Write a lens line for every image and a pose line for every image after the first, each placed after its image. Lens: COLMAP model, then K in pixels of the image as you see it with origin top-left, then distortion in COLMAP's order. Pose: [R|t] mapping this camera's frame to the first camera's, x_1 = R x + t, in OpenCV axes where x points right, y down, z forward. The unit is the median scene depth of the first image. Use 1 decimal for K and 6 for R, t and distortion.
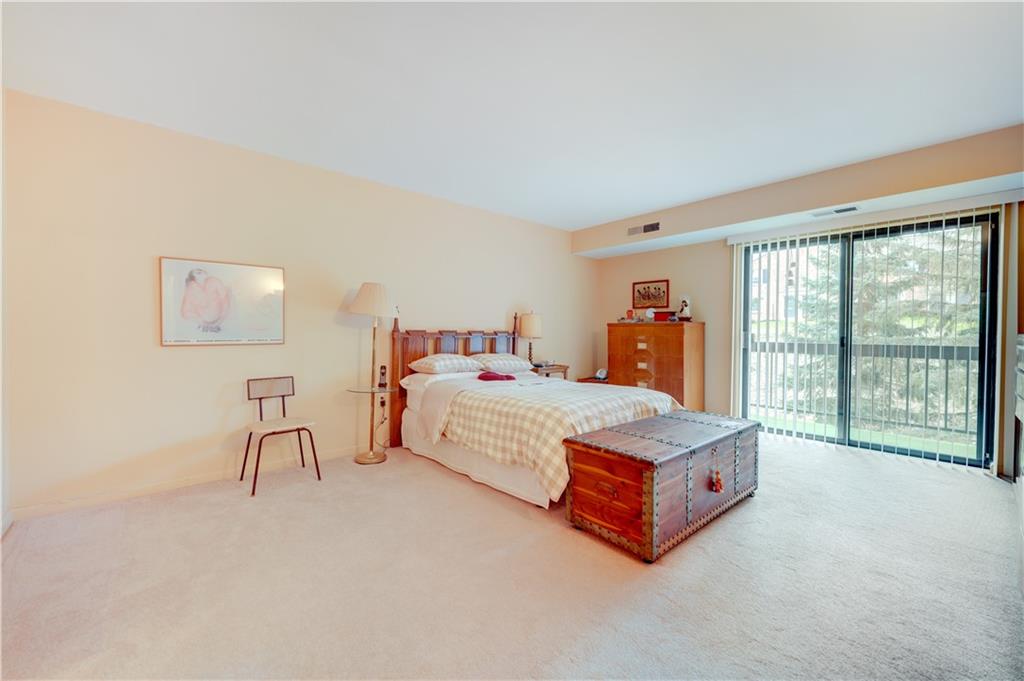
lens RADIAL K [[409.0, 0, 511.3], [0, 409.0, 334.2], [0, 0, 1]] dist [0.000985, -0.000735]
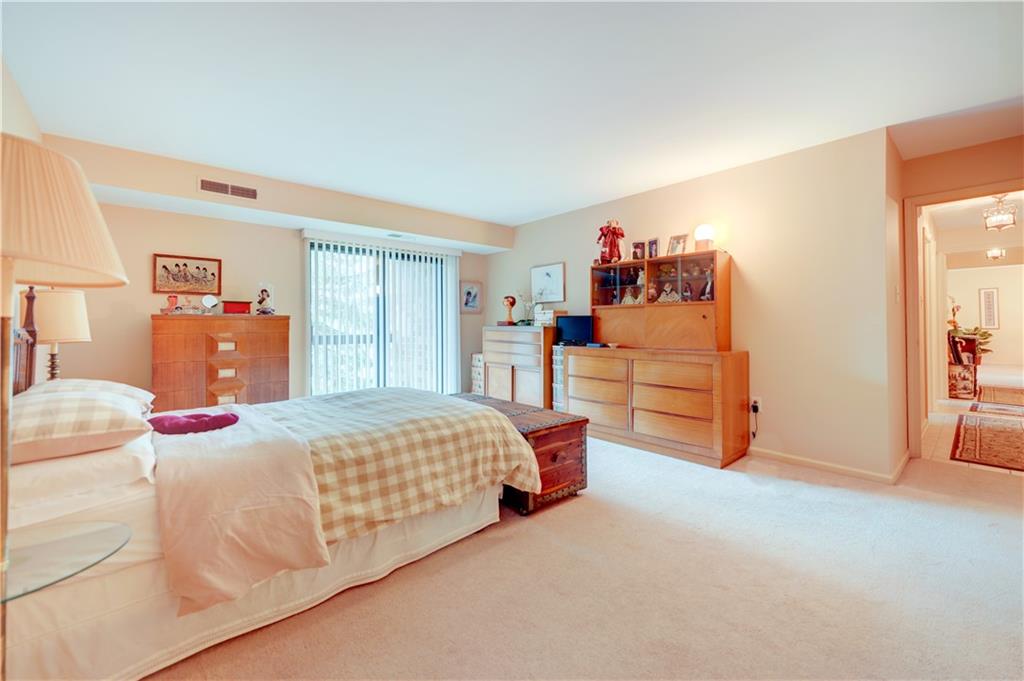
lens RADIAL K [[407.6, 0, 510.5], [0, 407.6, 320.4], [0, 0, 1]] dist [0.000378, -0.000108]
pose [[0.001500, 0.008140, 0.999966, -0.414279], [0.012872, 0.999884, -0.008158, -0.005694], [-0.999916, 0.012884, 0.001395, 0.487327]]
